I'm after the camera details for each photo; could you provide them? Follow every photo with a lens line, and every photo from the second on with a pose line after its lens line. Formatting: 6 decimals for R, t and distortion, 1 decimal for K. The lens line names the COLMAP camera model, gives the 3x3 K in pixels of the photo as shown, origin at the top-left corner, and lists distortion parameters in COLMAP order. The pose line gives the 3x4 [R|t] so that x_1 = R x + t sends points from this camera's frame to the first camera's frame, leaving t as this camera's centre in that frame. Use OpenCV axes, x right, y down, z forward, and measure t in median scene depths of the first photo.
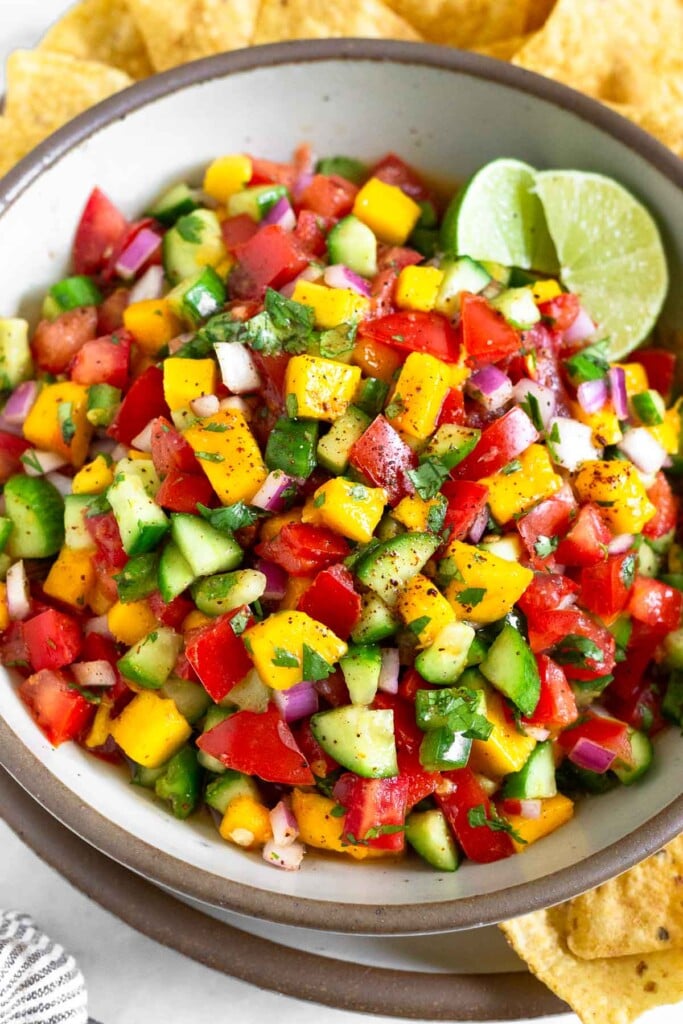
lens RADIAL K [[2587.4, 0, 341.5], [0, 2587.4, 512.0], [0, 0, 1]] dist [0.064705, -0.159851]
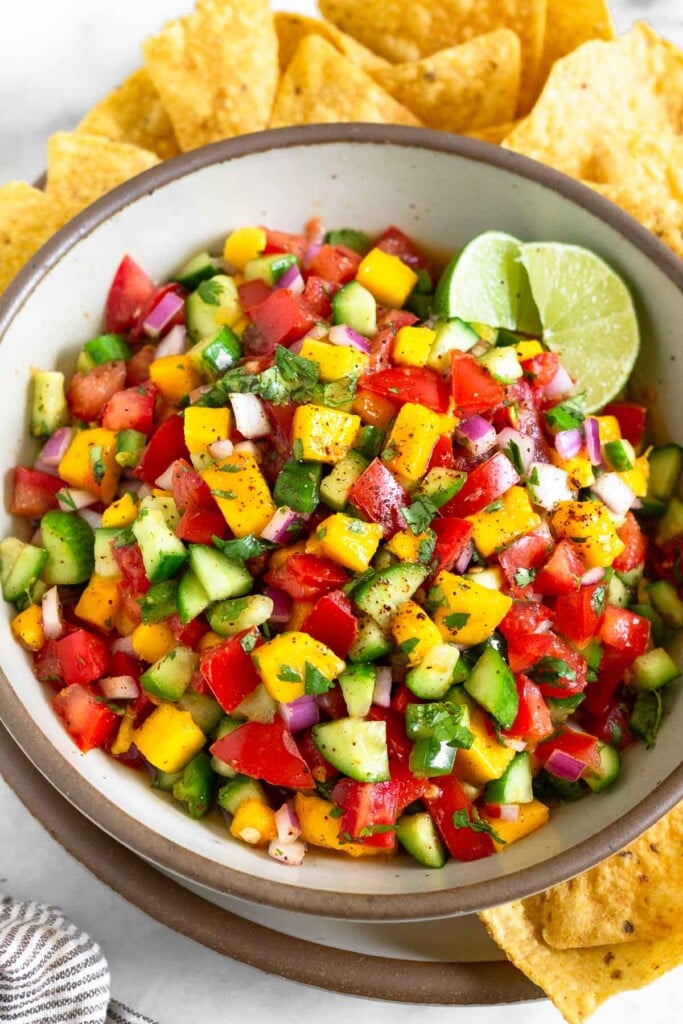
lens RADIAL K [[2587.4, 0, 341.5], [0, 2587.4, 512.0], [0, 0, 1]] dist [0.064705, -0.159851]
pose [[0.999830, 0.007433, -0.016857, 0.018553], [-0.007933, 0.999524, -0.029820, 0.019020], [0.016627, 0.029949, 0.999413, -0.117152]]
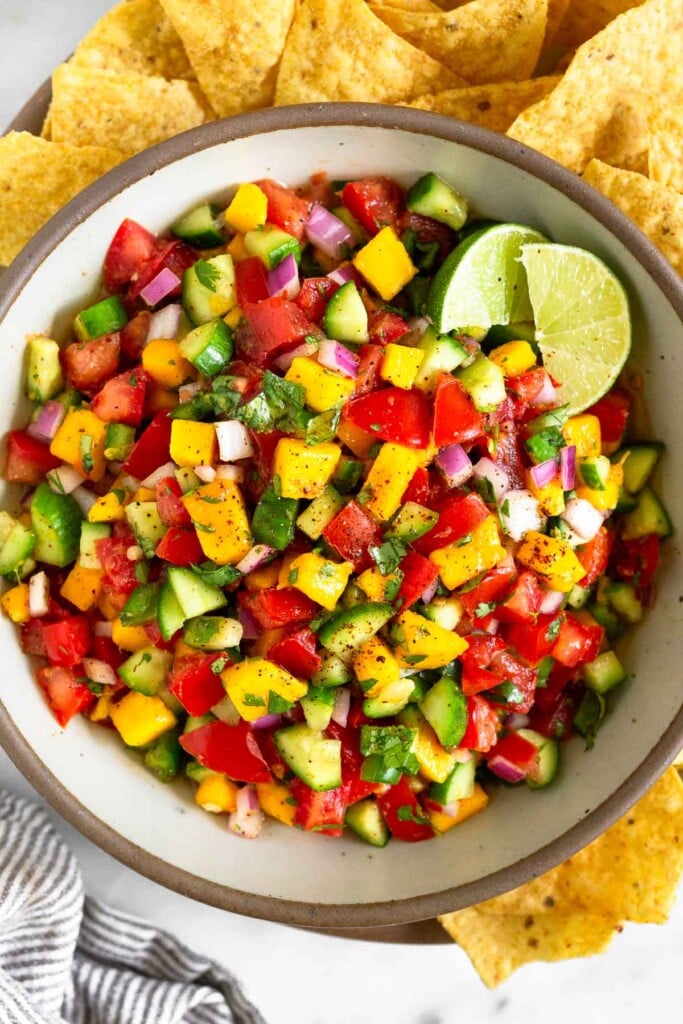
lens RADIAL K [[2587.4, 0, 341.5], [0, 2587.4, 512.0], [0, 0, 1]] dist [0.064705, -0.159851]
pose [[0.995095, 0.095164, -0.027012, 0.041470], [-0.077336, 0.918644, 0.387444, -0.476425], [0.061685, -0.383454, 0.921498, -0.069629]]
